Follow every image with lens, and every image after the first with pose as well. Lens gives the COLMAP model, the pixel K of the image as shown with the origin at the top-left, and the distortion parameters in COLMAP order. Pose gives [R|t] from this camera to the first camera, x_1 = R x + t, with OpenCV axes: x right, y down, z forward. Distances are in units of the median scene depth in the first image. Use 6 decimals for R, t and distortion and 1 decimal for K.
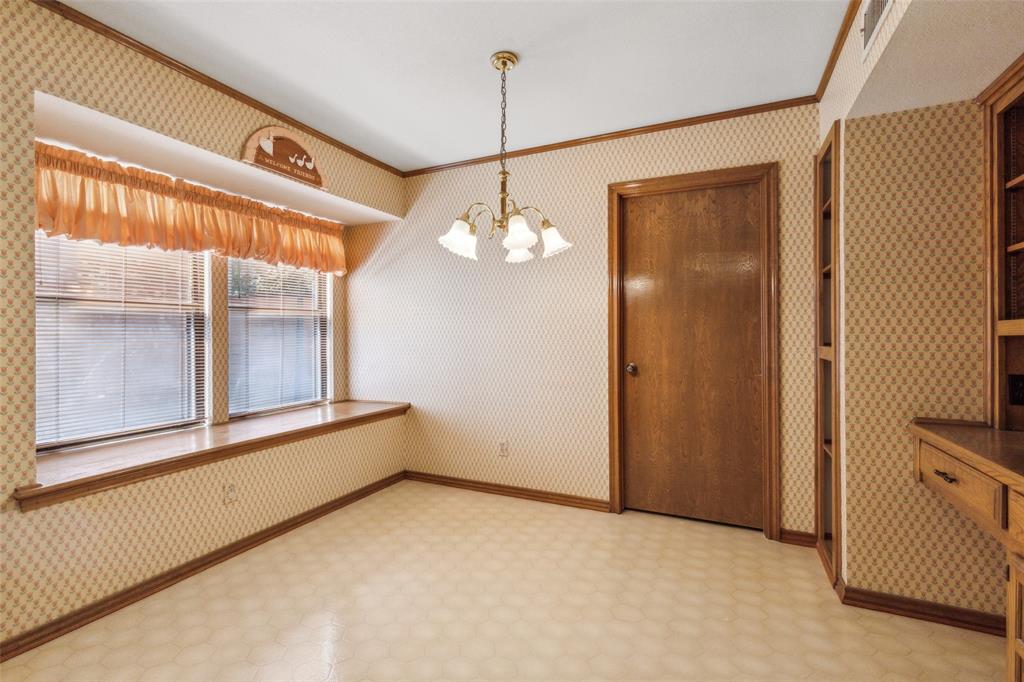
lens RADIAL K [[461.8, 0, 511.8], [0, 461.8, 337.4], [0, 0, 1]] dist [0.003058, -0.000117]
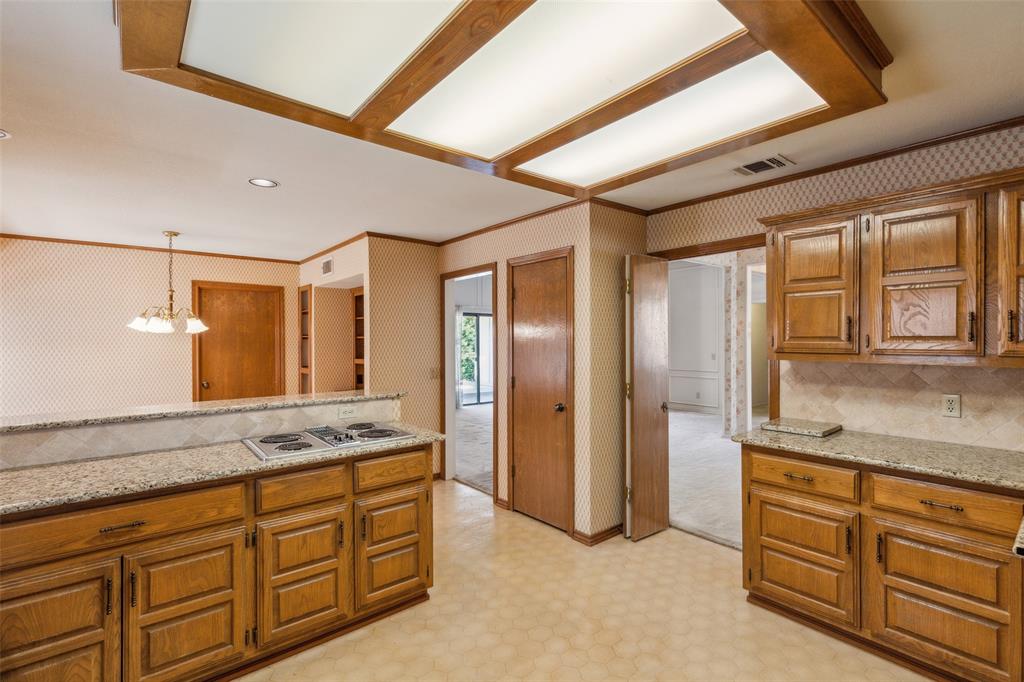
lens RADIAL K [[461.8, 0, 512.7], [0, 461.8, 340.8], [0, 0, 1]] dist [0.003058, -0.000117]
pose [[0.419918, -0.005942, 0.907543, -0.910053], [0.004847, 0.999979, 0.004305, -0.108954], [-0.907549, 0.002591, 0.419938, -0.872432]]
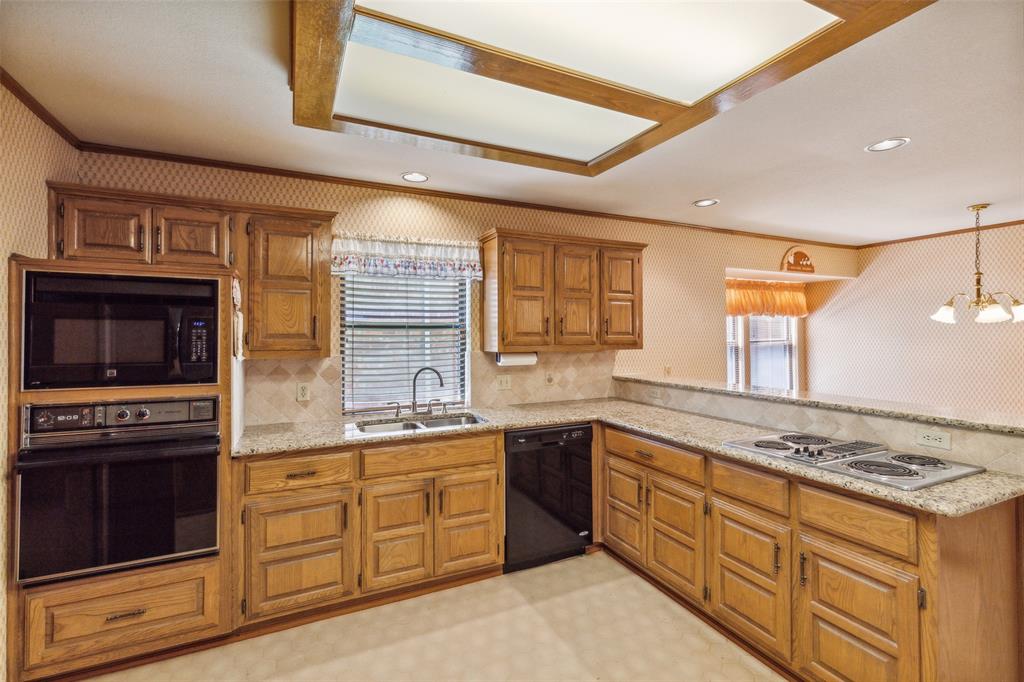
lens RADIAL K [[461.8, 0, 517.9], [0, 461.8, 328.8], [0, 0, 1]] dist [0.003058, -0.000117]
pose [[0.786223, -0.009258, -0.617874, -0.226089], [0.003432, 0.999938, -0.010616, -0.108610], [0.617934, 0.006226, 0.786206, -1.041047]]
